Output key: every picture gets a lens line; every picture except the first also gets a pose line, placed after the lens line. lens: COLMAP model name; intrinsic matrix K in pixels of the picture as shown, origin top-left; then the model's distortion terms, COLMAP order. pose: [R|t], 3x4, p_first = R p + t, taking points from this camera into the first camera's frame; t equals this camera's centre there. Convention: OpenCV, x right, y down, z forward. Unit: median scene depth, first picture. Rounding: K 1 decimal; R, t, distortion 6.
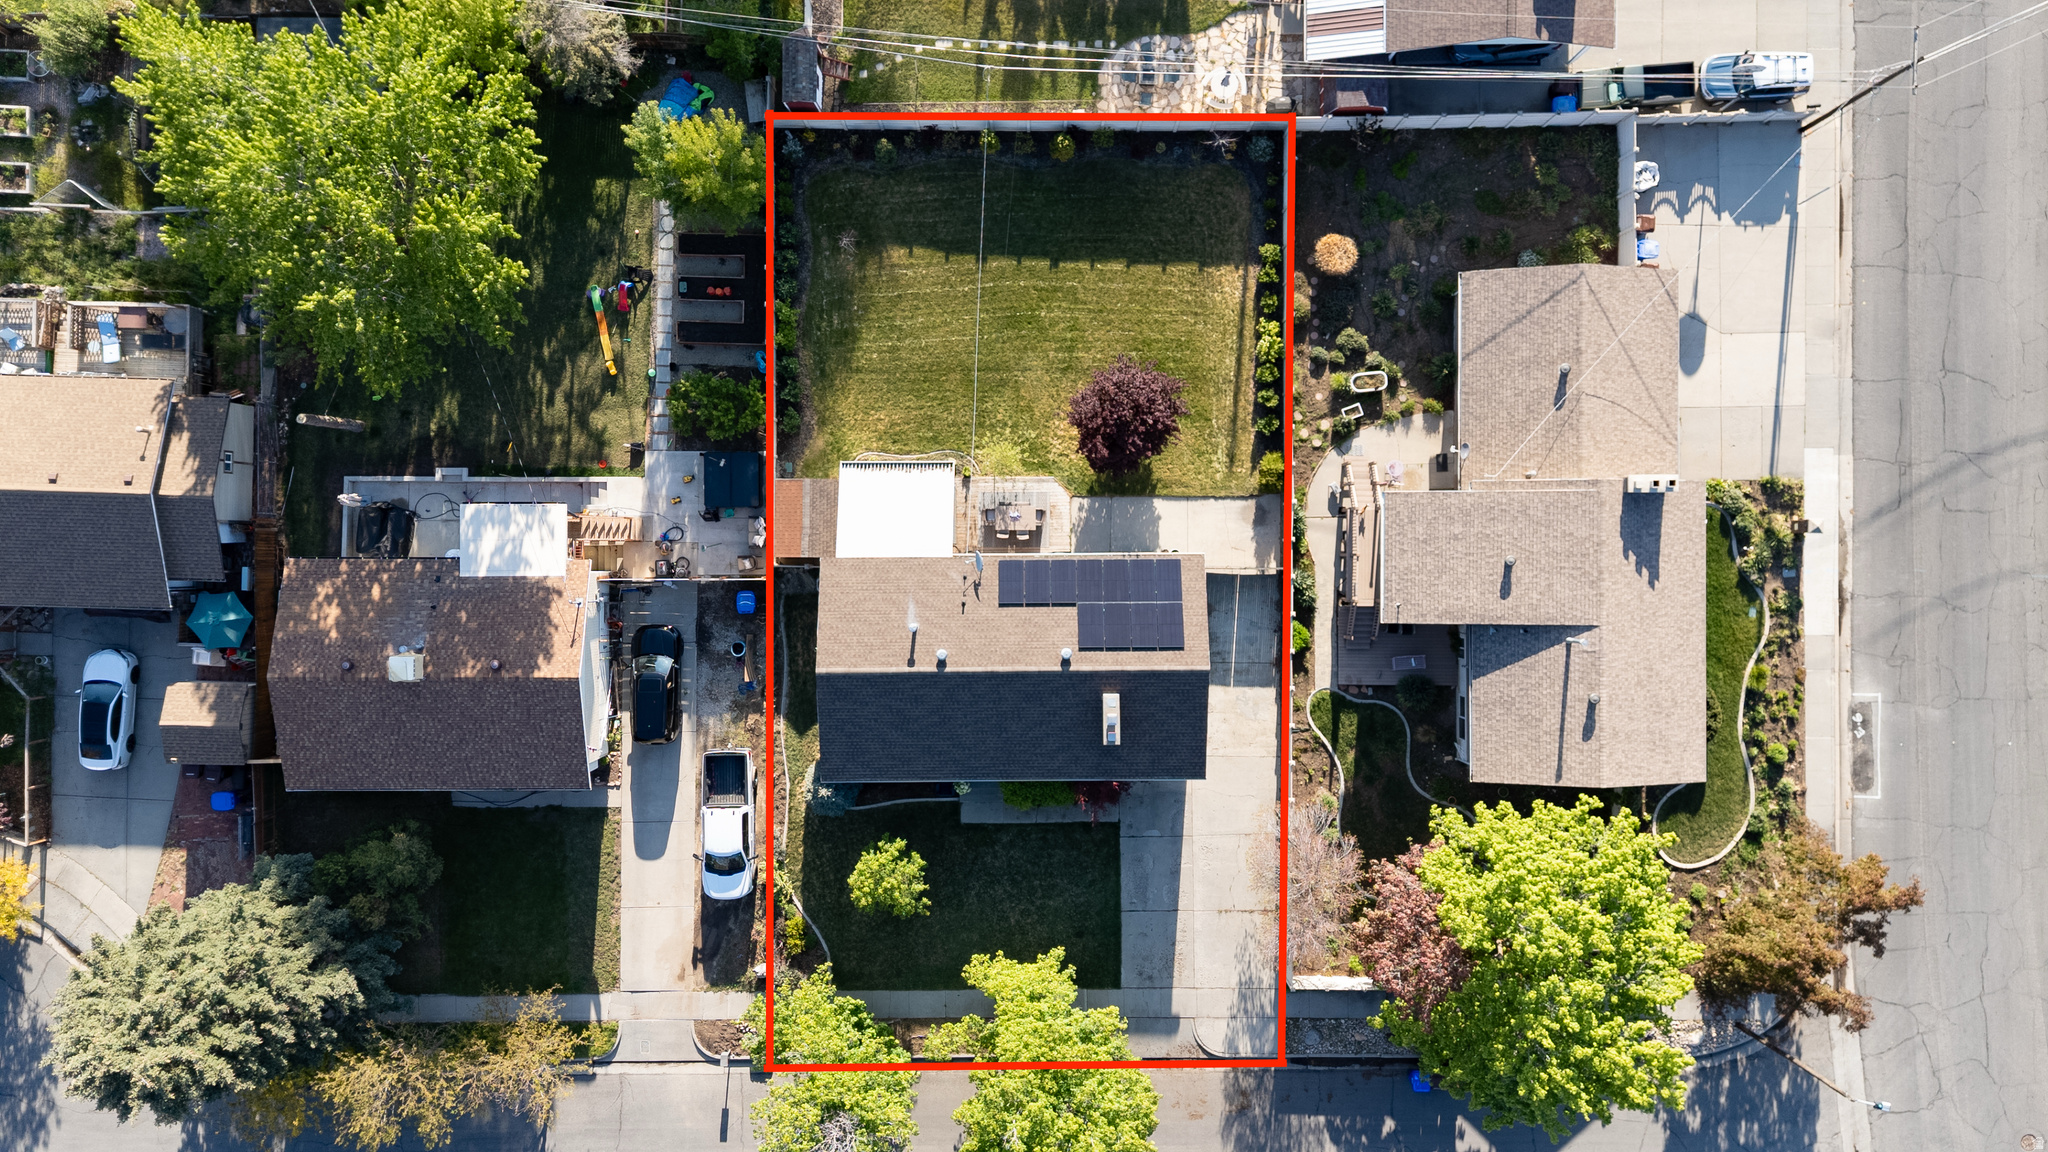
lens RADIAL K [[1512.5, 0, 1024.0], [0, 1512.5, 576.0], [0, 0, 1]] dist [0.076467, -0.070120]
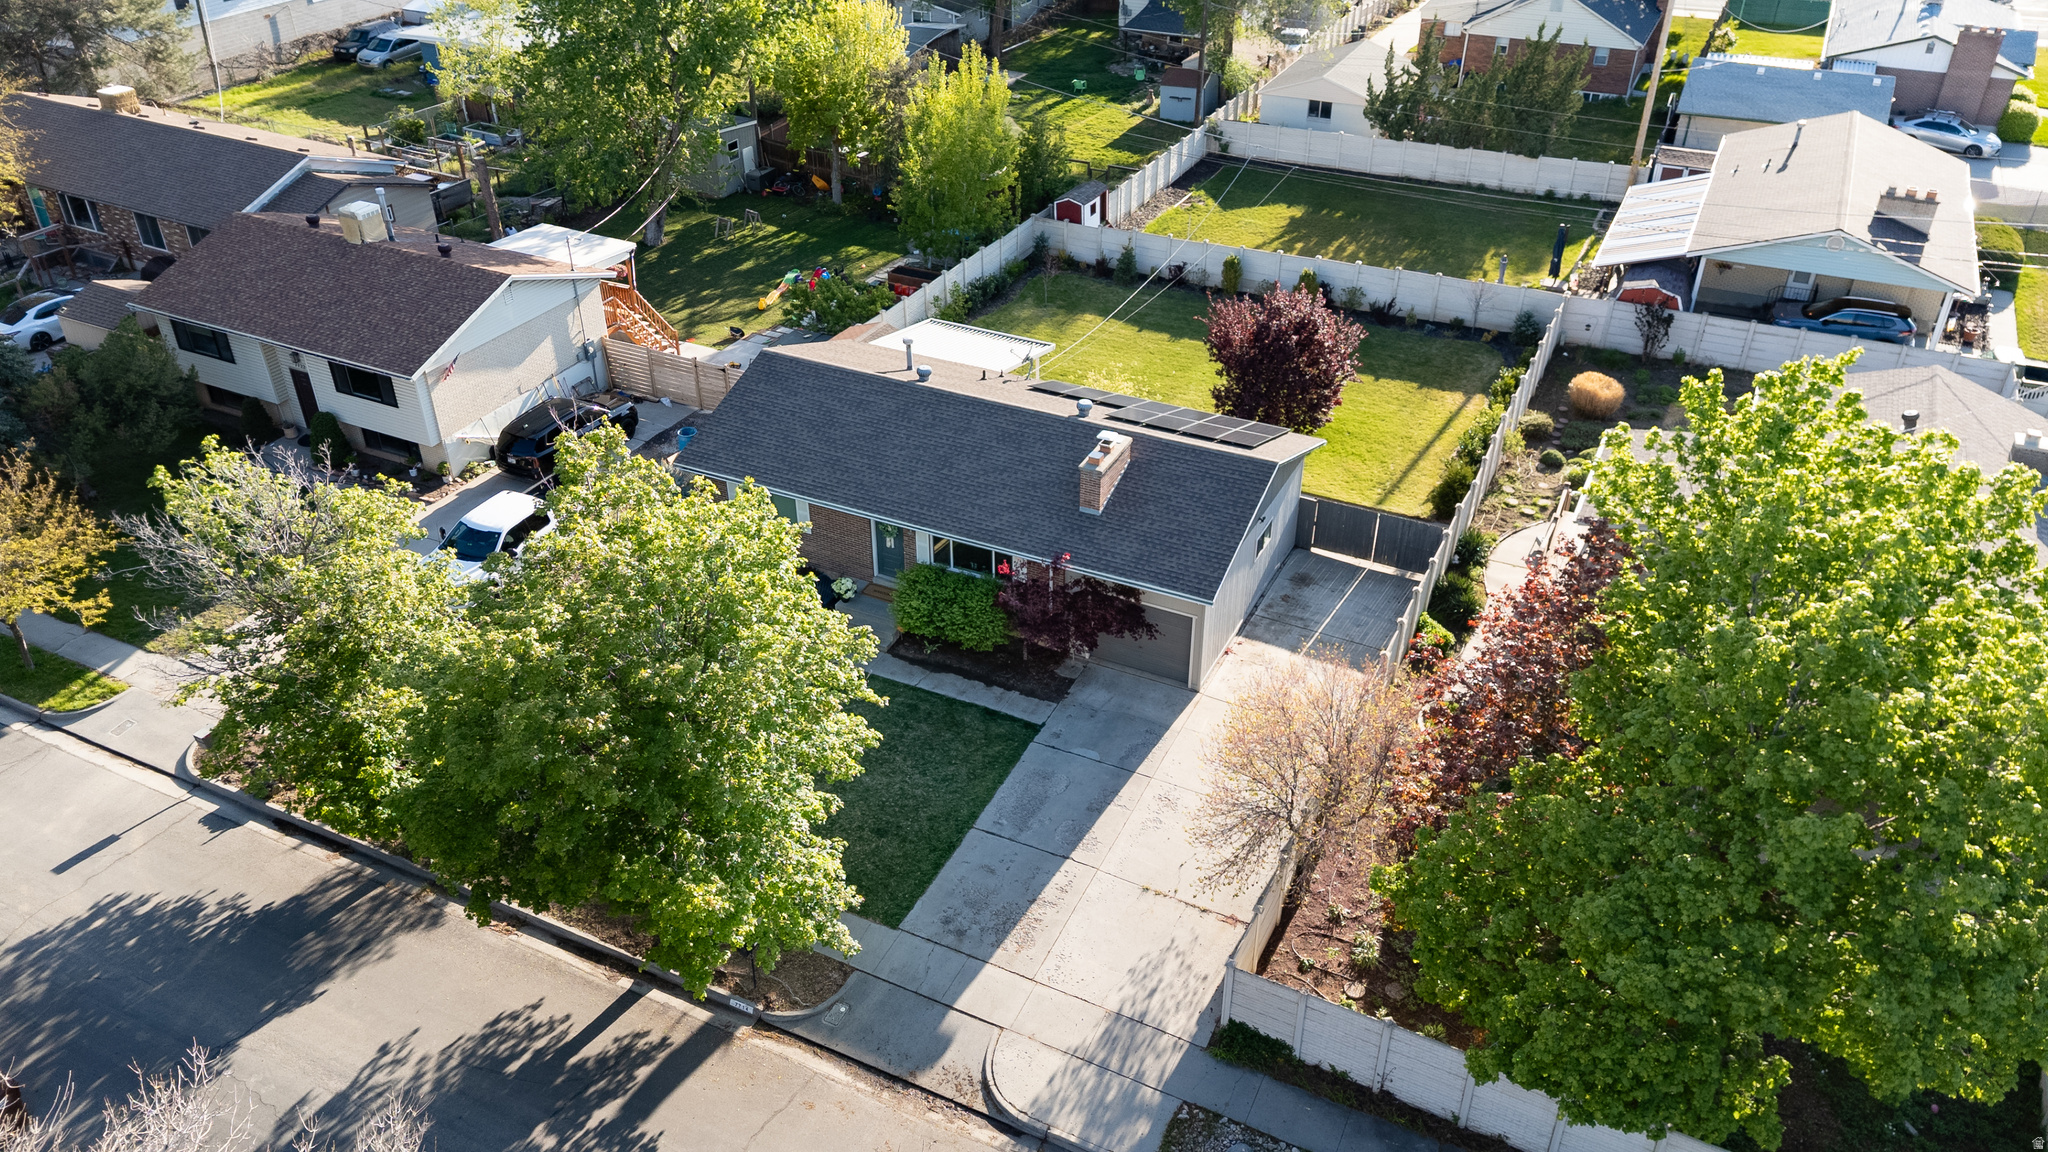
lens RADIAL K [[1512.5, 0, 1024.0], [0, 1512.5, 576.0], [0, 0, 1]] dist [0.076467, -0.070120]
pose [[0.895487, 0.234809, -0.378111, 0.260438], [-0.445085, 0.475433, -0.758856, 0.568994], [0.001581, 0.847837, 0.530254, 0.647546]]
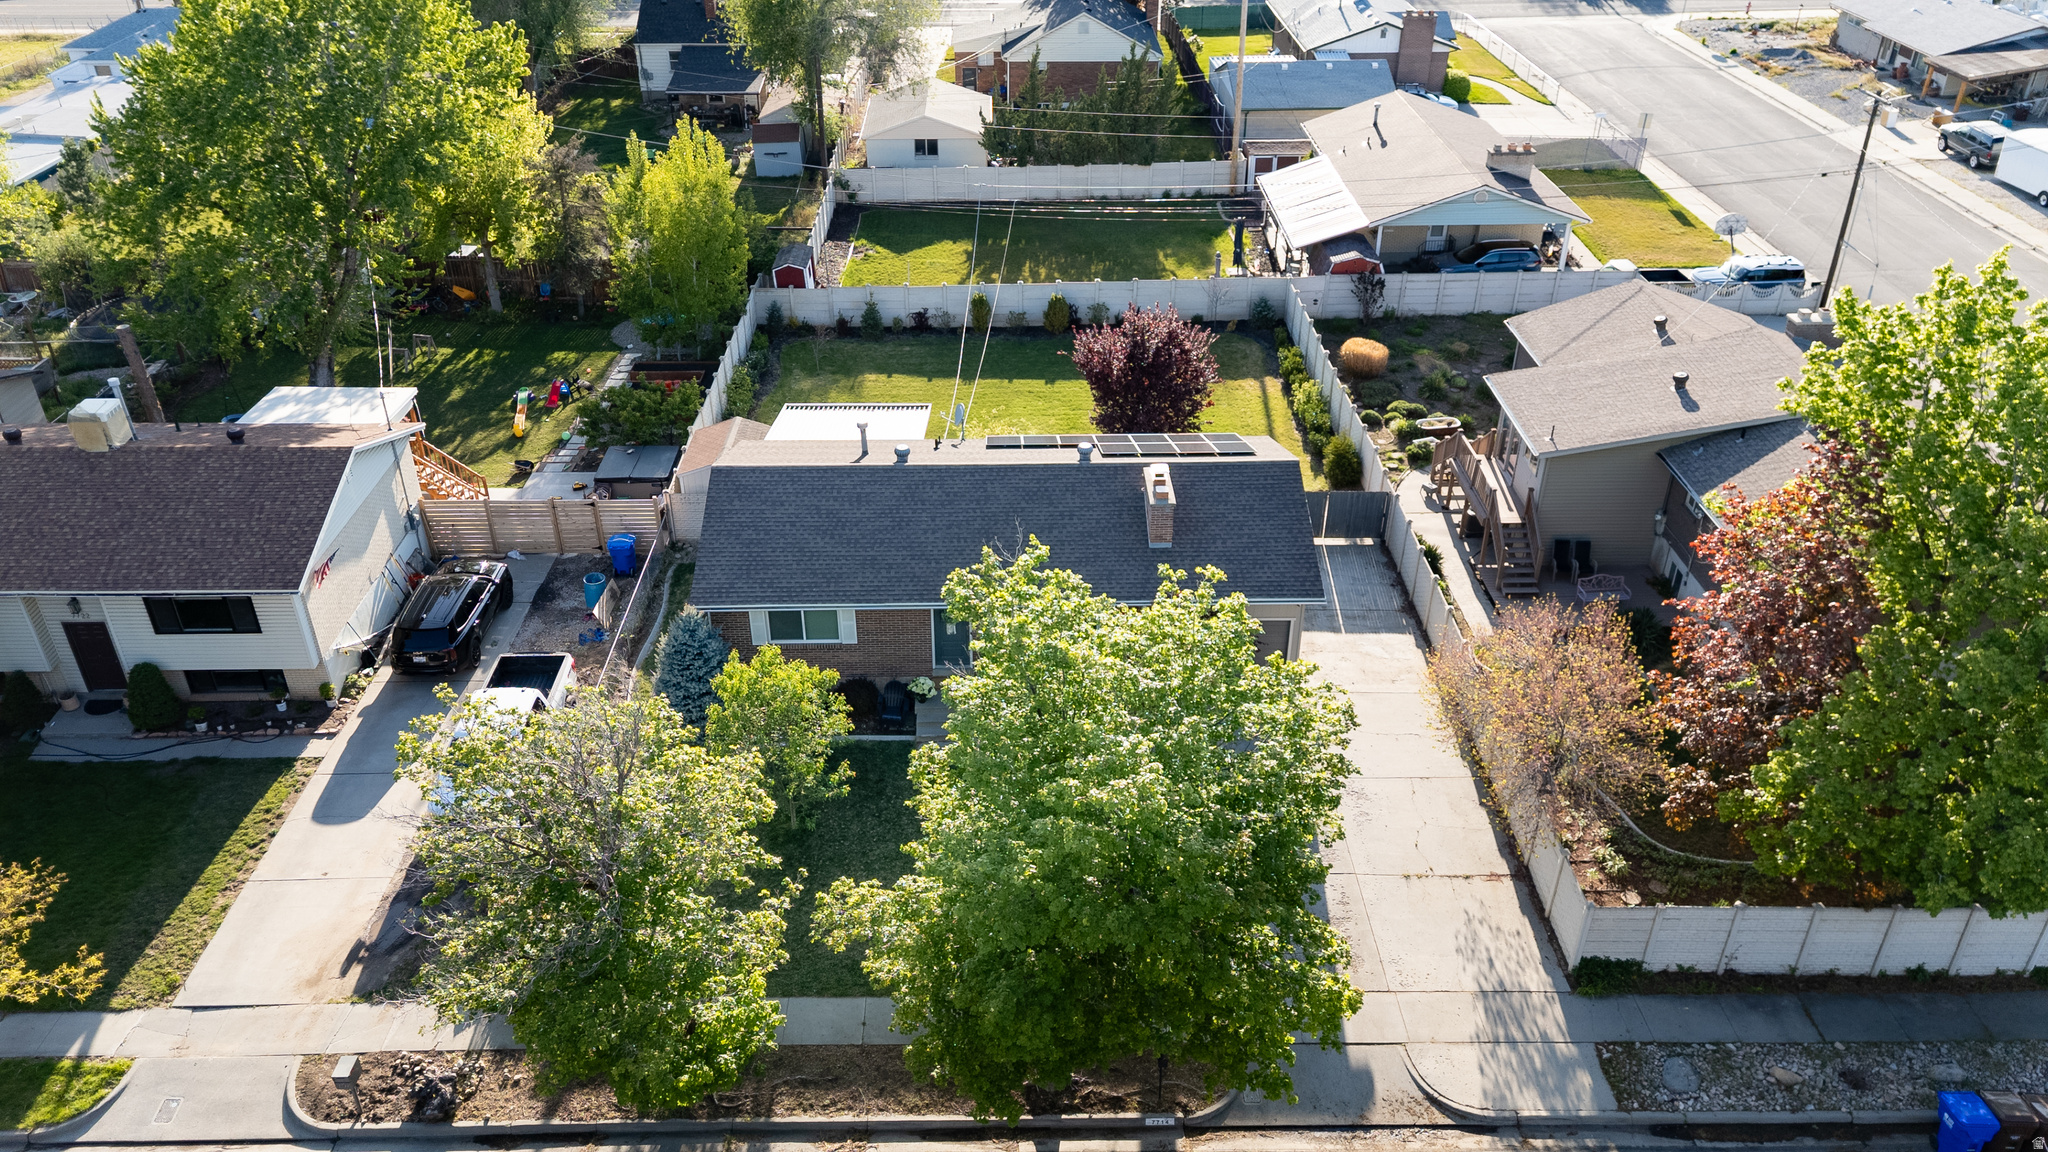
lens RADIAL K [[1512.5, 0, 1024.0], [0, 1512.5, 576.0], [0, 0, 1]] dist [0.076467, -0.070120]
pose [[0.999857, -0.014205, 0.009138, -0.004508], [0.015097, 0.509054, -0.860602, 0.614858], [0.007574, 0.860617, 0.509196, 0.646018]]
